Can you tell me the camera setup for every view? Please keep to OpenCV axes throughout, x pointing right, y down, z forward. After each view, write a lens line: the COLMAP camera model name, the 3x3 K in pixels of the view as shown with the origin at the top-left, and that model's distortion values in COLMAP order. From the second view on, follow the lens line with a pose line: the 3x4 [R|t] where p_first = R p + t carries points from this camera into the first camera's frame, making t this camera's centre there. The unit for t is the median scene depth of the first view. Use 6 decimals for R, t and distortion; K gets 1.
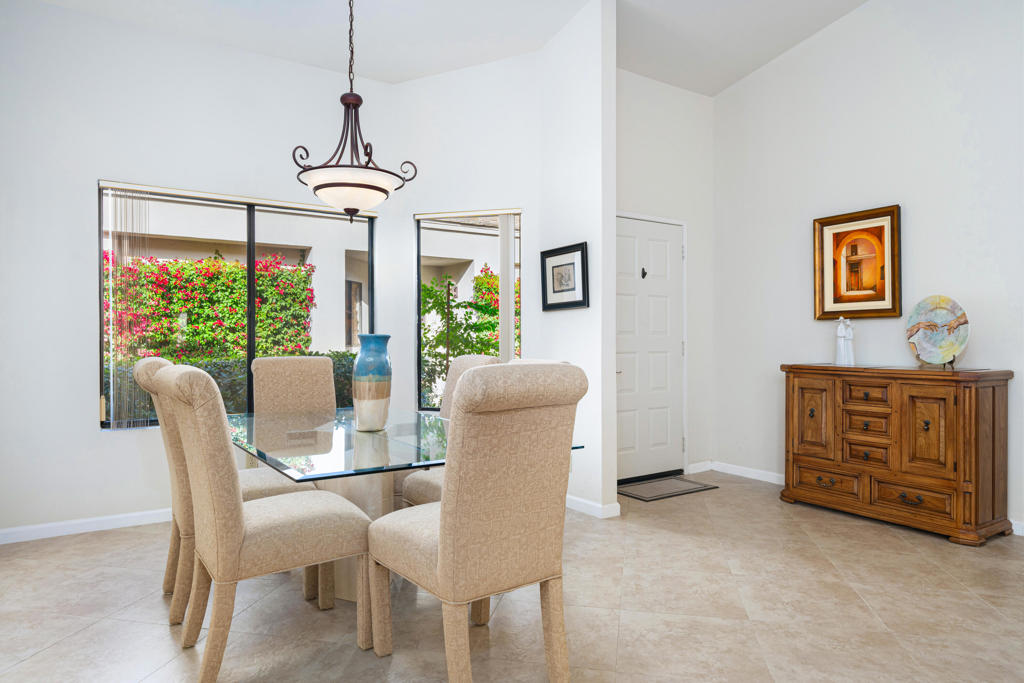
lens RADIAL K [[629.2, 0, 506.4], [0, 629.2, 342.5], [0, 0, 1]] dist [0.011079, 0.001820]
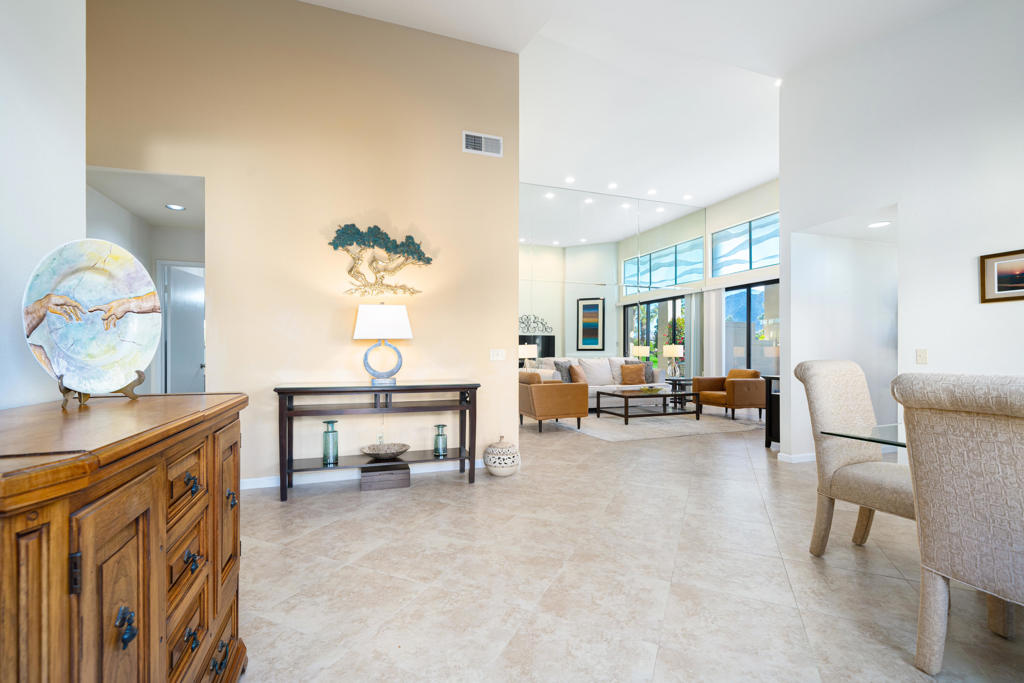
lens RADIAL K [[451.9, 0, 503.2], [0, 451.9, 349.7], [0, 0, 1]] dist [0.000441, 0.000000]
pose [[-0.973579, 0.001402, 0.228346, 0.327868], [0.001490, 0.999999, 0.000211, 0.002898], [-0.228345, 0.000545, -0.973580, 1.249597]]
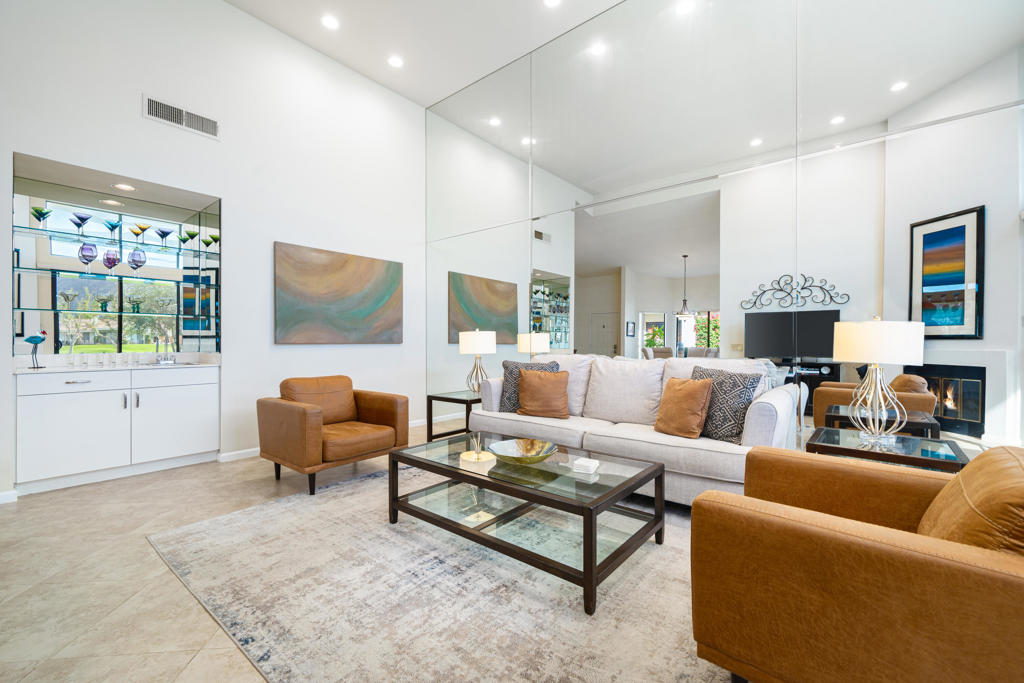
lens RADIAL K [[419.1, 0, 508.0], [0, 419.1, 345.1], [0, 0, 1]] dist [-0.003967, 0.000787]
pose [[-0.292563, -0.006989, 0.956221, -0.417159], [0.007730, 0.999923, 0.009674, 0.006217], [-0.956215, 0.010222, -0.292487, -0.519181]]
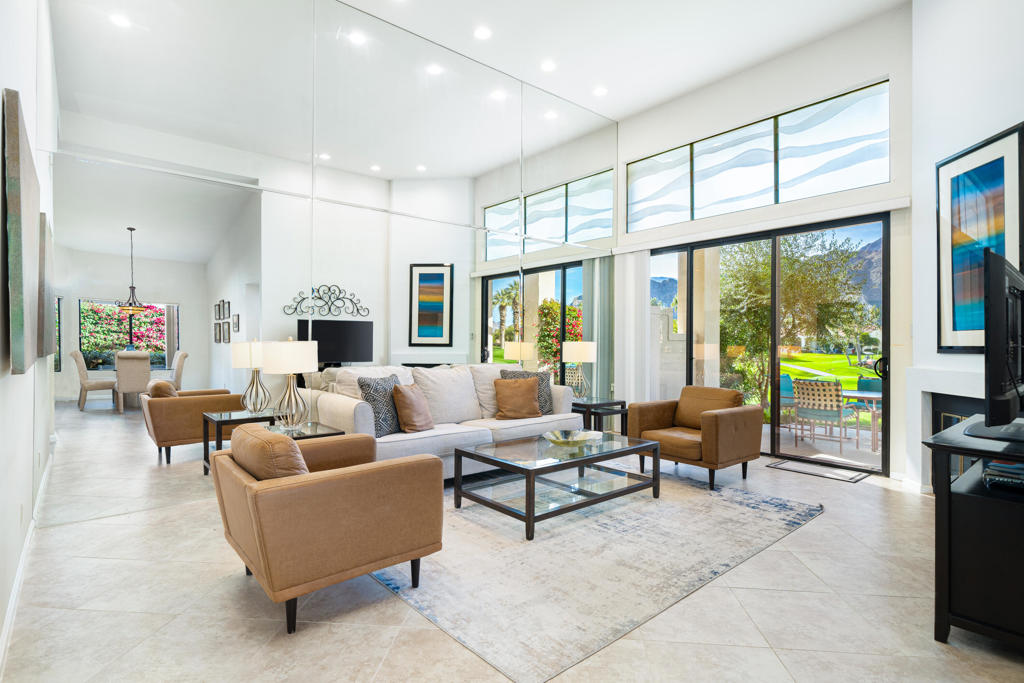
lens RADIAL K [[516.1, 0, 505.5], [0, 516.1, 339.5], [0, 0, 1]] dist [-0.006287, 0.001238]
pose [[-0.993052, -0.007111, -0.117458, 0.399942], [-0.007234, 0.999974, 0.000617, -0.024588], [0.117451, 0.001462, -0.993078, 0.264826]]
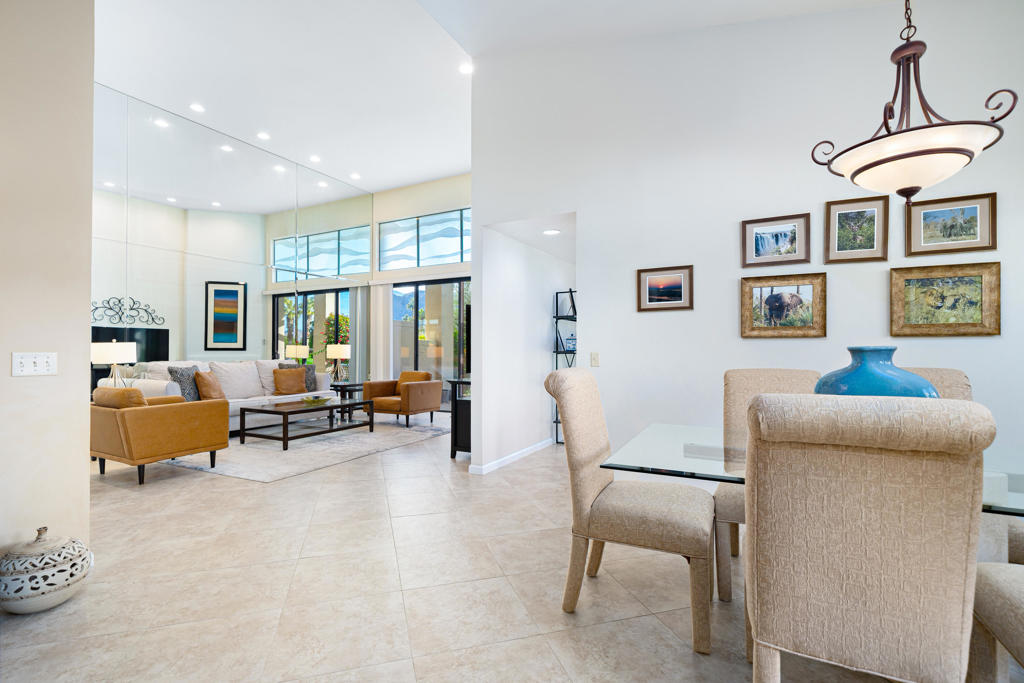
lens RADIAL K [[475.0, 0, 509.6], [0, 475.0, 346.6], [0, 0, 1]] dist [0.001807, -0.000509]
pose [[-0.873868, -0.004421, -0.486144, 0.366560], [-0.003270, 0.999989, -0.003216, -0.005483], [0.486153, -0.001221, -0.873873, 0.975992]]
